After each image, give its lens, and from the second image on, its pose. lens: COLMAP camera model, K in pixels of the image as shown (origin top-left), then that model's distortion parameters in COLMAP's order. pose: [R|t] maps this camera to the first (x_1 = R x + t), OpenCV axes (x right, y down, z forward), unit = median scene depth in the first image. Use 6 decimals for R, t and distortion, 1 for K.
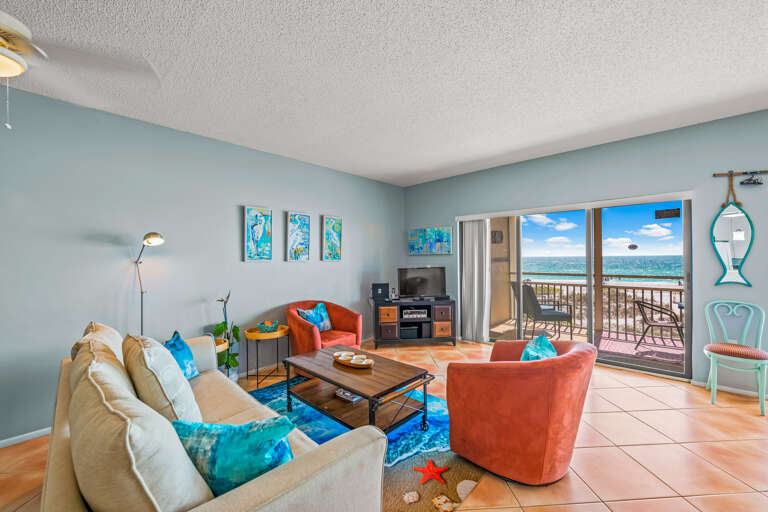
lens RADIAL K [[312.1, 0, 383.2], [0, 312.1, 256.1], [0, 0, 1]] dist [-0.007095, 0.000313]
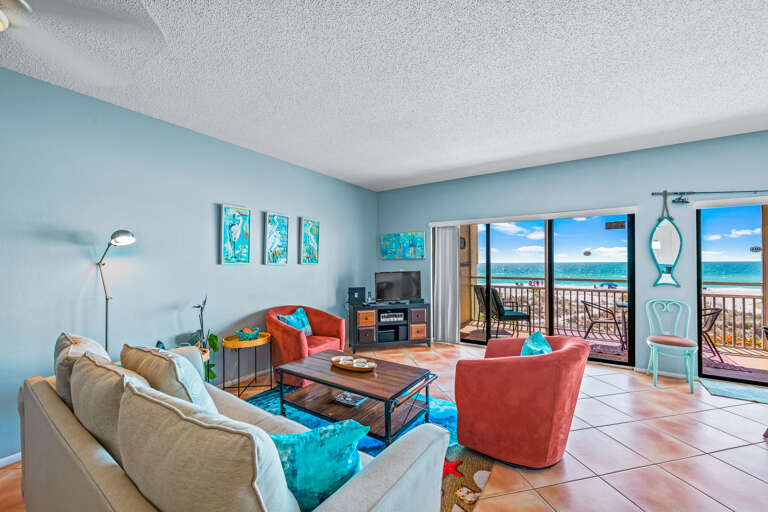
lens RADIAL K [[312.1, 0, 383.4], [0, 312.1, 259.8], [0, 0, 1]] dist [-0.007095, 0.000313]
pose [[0.984458, 0.008433, 0.175416, -0.160665], [-0.007583, 0.999956, -0.005516, 0.006647], [-0.175455, 0.004101, 0.984479, 0.007598]]
